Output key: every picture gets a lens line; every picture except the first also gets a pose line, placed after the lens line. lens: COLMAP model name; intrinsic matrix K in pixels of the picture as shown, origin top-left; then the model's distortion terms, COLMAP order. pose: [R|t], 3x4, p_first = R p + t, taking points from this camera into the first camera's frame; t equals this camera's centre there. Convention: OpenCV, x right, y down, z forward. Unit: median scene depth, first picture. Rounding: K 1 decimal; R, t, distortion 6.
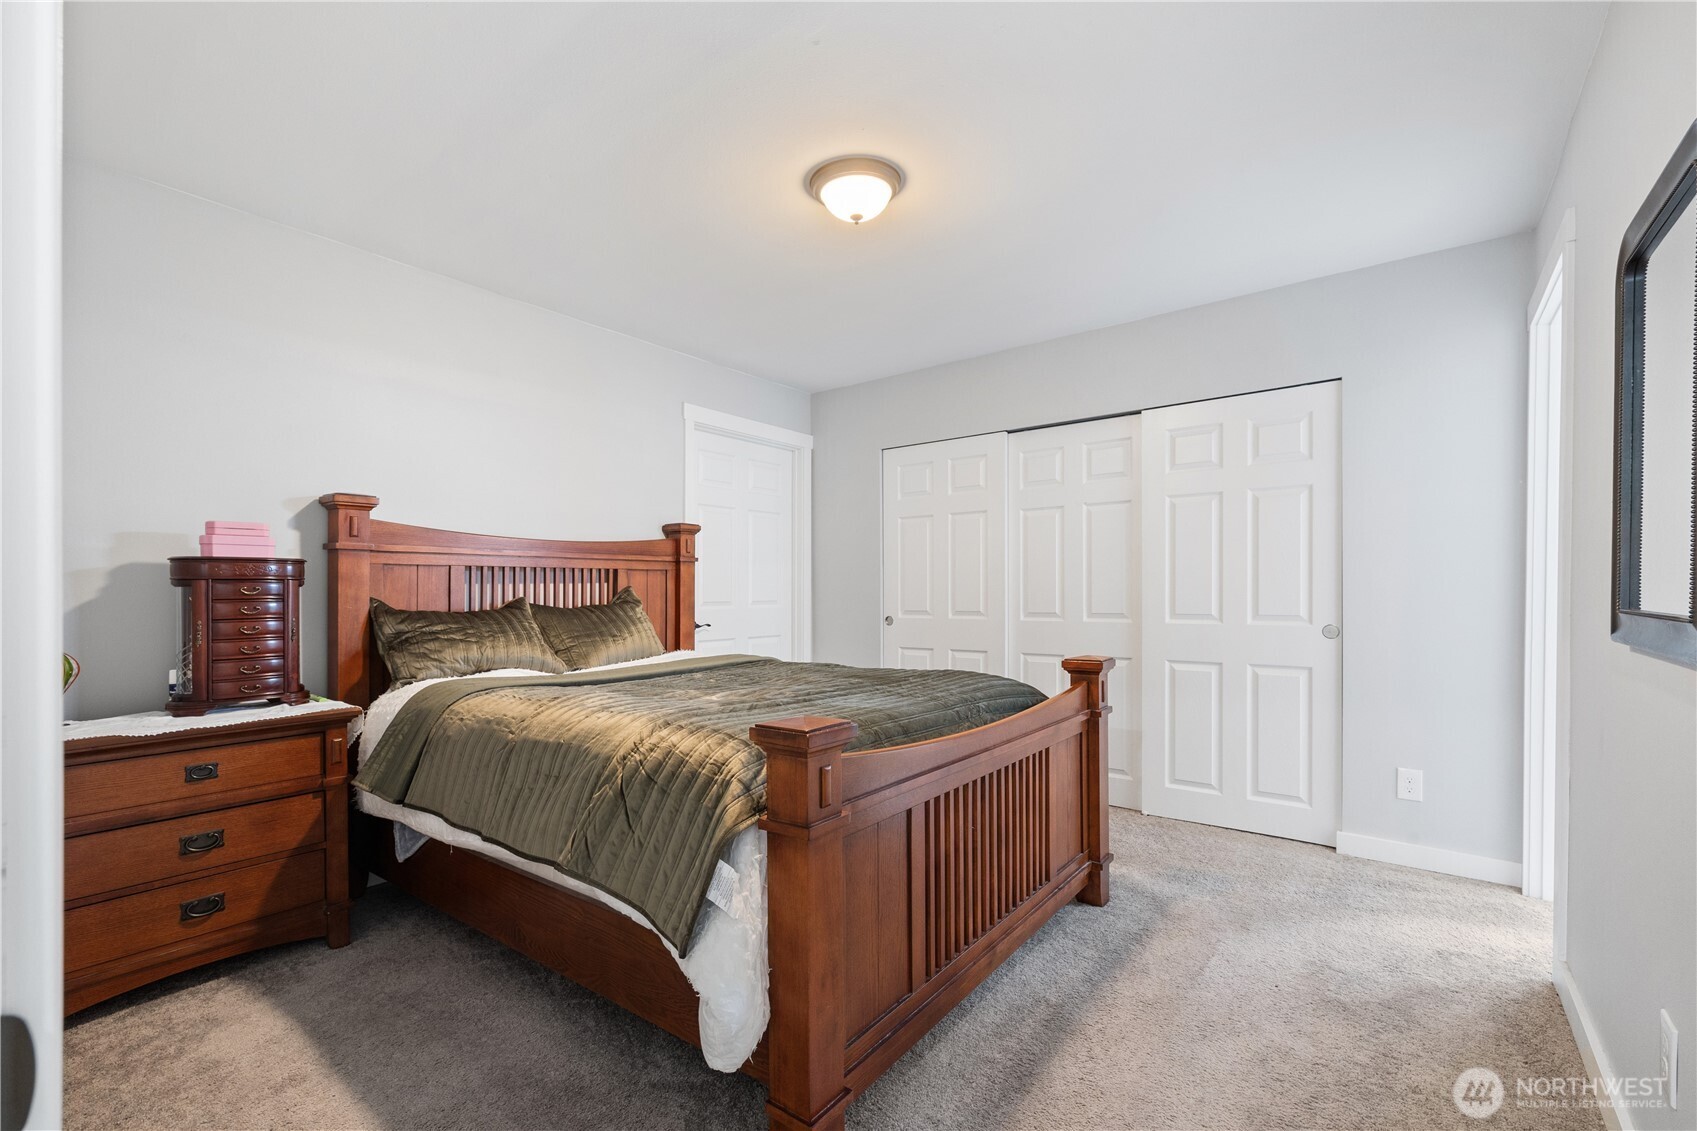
lens RADIAL K [[720.2, 0, 855.1], [0, 720.2, 610.1], [0, 0, 1]] dist [0.000386, -0.000047]
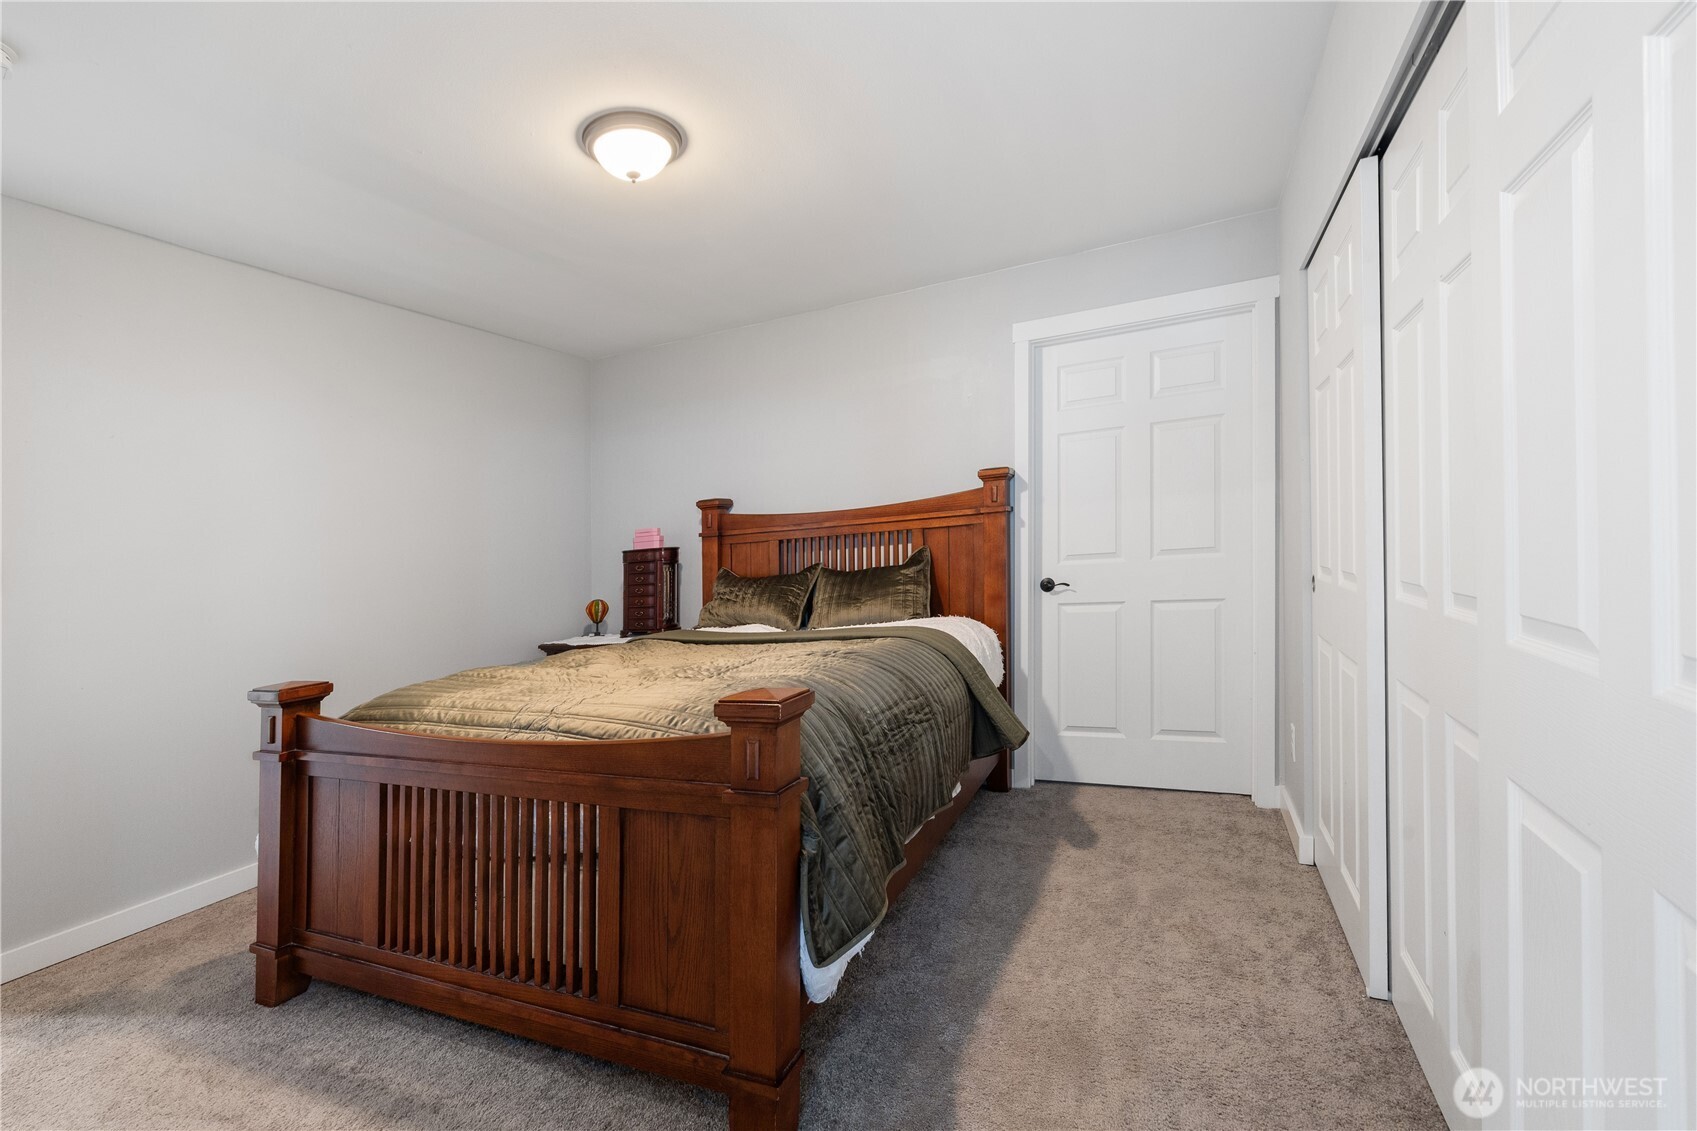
lens RADIAL K [[744.6, 0, 848.5], [0, 744.6, 565.5], [0, 0, 1]] dist [0.004245, 0.000117]
pose [[0.232317, -0.002212, -0.972638, 0.775516], [0.045161, 0.998943, 0.008515, -0.022807], [0.971591, -0.045904, 0.232172, 0.826596]]
